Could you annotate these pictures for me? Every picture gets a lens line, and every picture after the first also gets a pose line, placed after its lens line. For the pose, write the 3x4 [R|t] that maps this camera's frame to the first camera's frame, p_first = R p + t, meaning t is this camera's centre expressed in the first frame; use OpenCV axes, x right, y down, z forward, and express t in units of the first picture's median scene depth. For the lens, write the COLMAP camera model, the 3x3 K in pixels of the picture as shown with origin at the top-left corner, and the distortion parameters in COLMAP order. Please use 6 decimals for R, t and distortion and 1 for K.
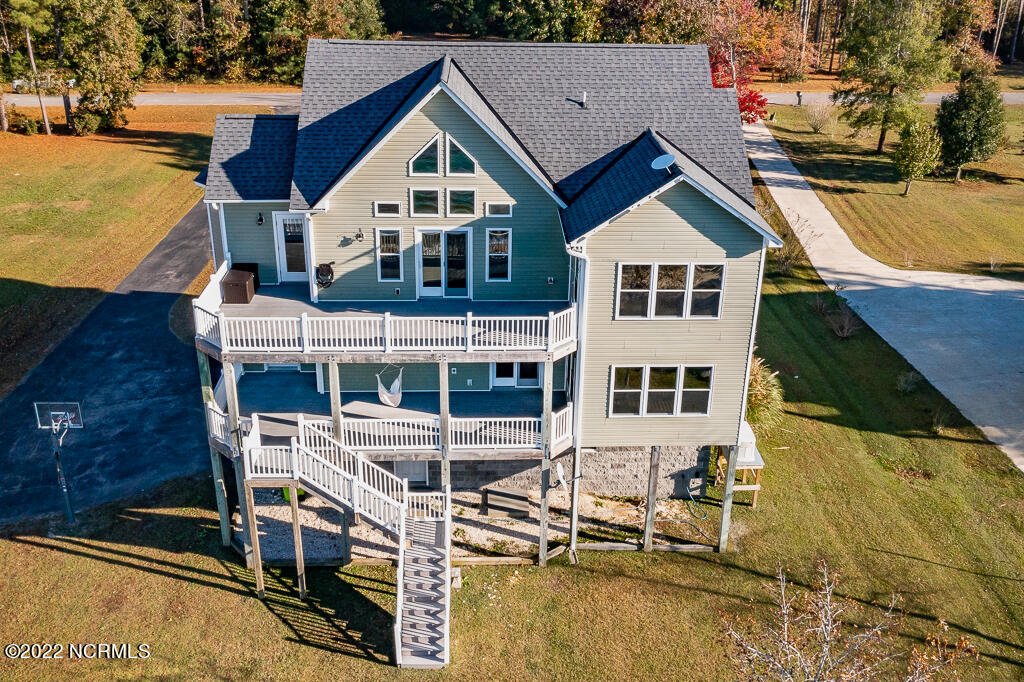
lens RADIAL K [[810.9, 0, 515.4], [0, 810.9, 345.3], [0, 0, 1]] dist [0.010081, -0.000099]
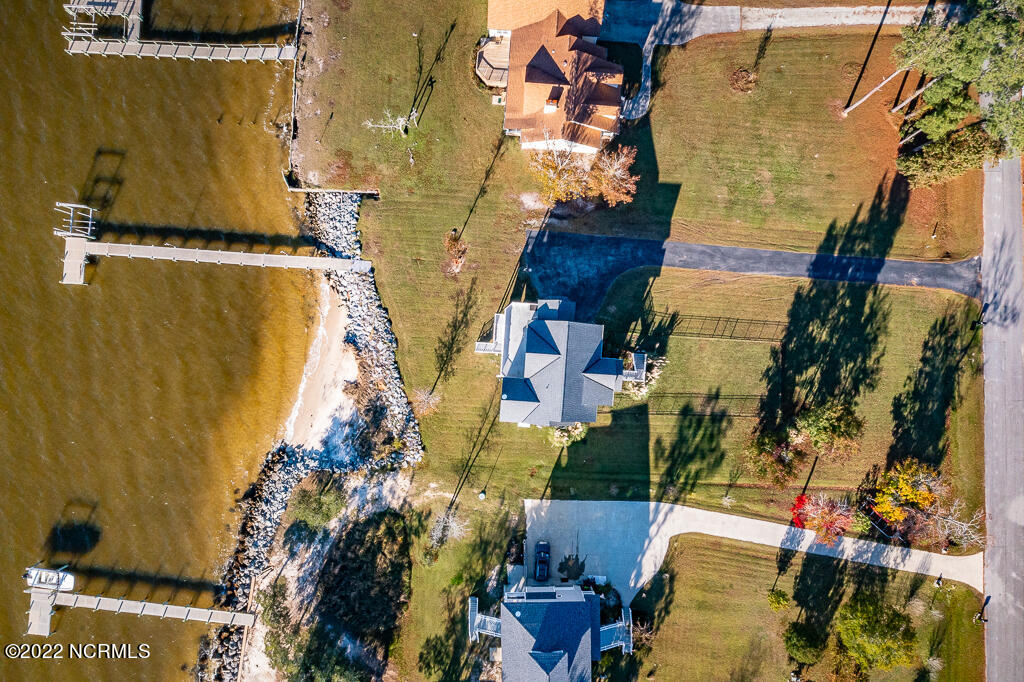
lens RADIAL K [[810.9, 0, 515.4], [0, 810.9, 345.3], [0, 0, 1]] dist [0.010081, -0.000099]
pose [[-0.101585, 0.994299, -0.032388, 0.011262], [-0.443112, -0.016075, 0.896322, -3.921817], [0.890692, 0.105405, 0.442219, -1.194084]]
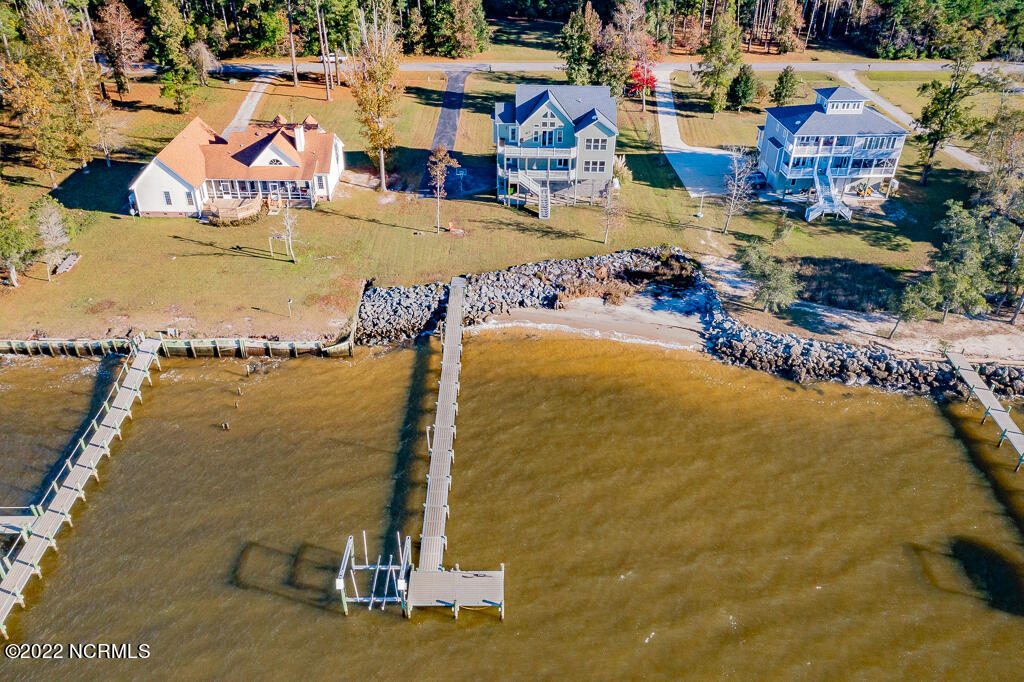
lens RADIAL K [[810.9, 0, 515.4], [0, 810.9, 345.3], [0, 0, 1]] dist [0.010081, -0.000099]
pose [[0.999717, 0.017294, -0.016362, -0.175982], [-0.015280, 0.993117, 0.116124, 0.530583], [0.018257, -0.115841, 0.993100, -3.683208]]
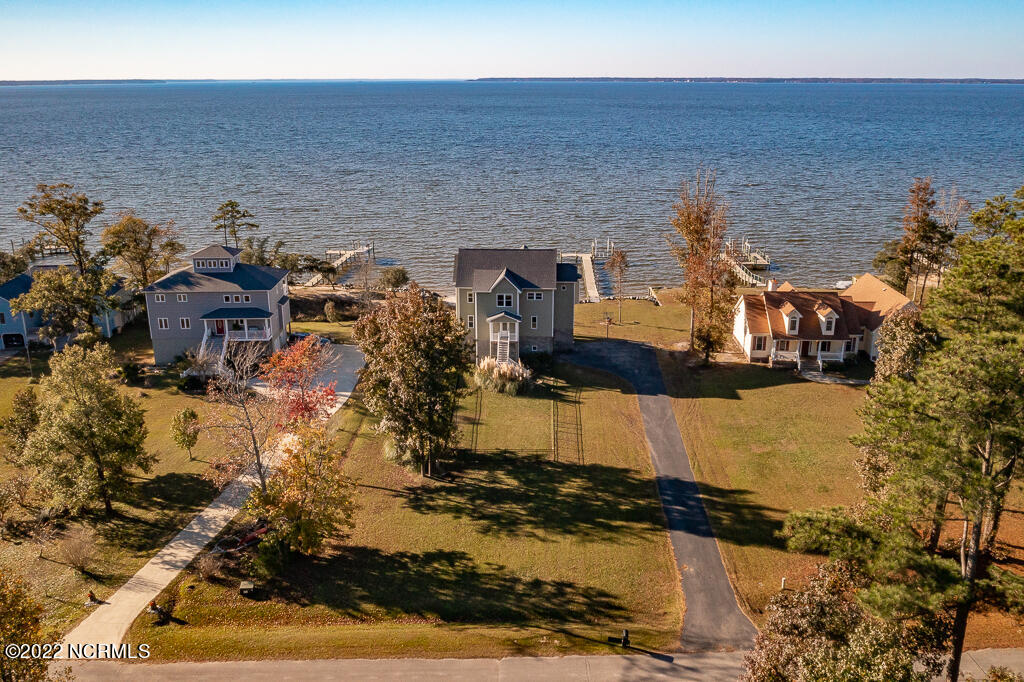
lens RADIAL K [[810.9, 0, 515.4], [0, 810.9, 345.3], [0, 0, 1]] dist [0.010081, -0.000099]
pose [[-0.996767, -0.037199, 0.071221, -0.376365], [0.024197, 0.706261, 0.707538, -2.991308], [-0.076620, 0.706974, -0.703077, 4.162570]]
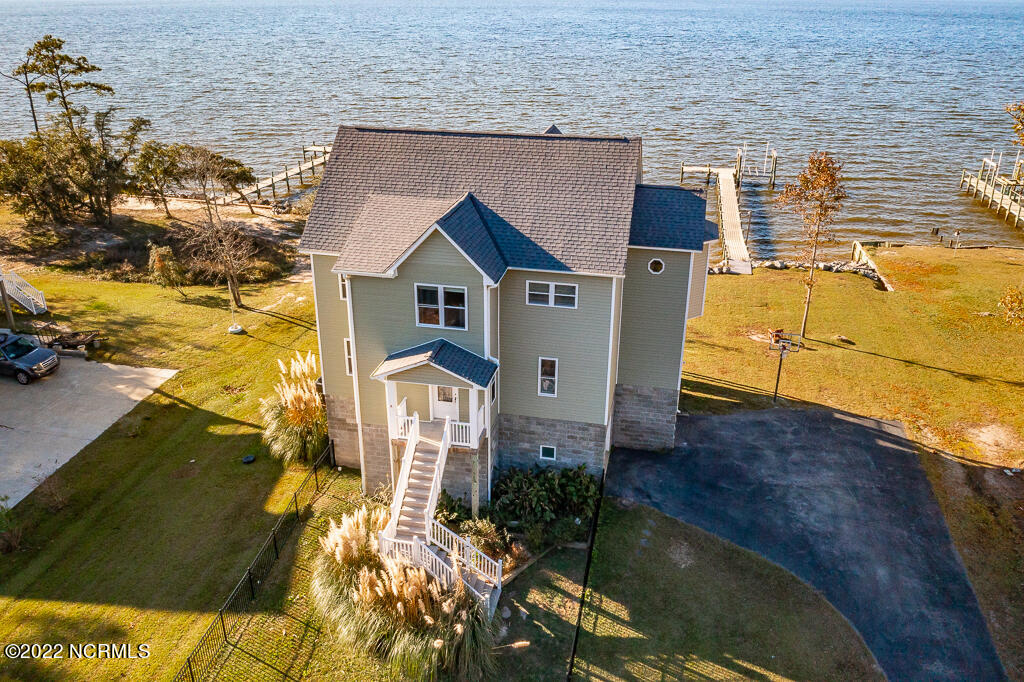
lens RADIAL K [[810.3, 0, 510.5], [0, 810.3, 323.1], [0, 0, 1]] dist [-0.014559, -0.001676]
pose [[-0.969217, -0.115048, 0.217674, -0.382817], [0.091721, 0.651749, 0.752869, -1.158881], [-0.228485, 0.749658, -0.621134, 1.899052]]
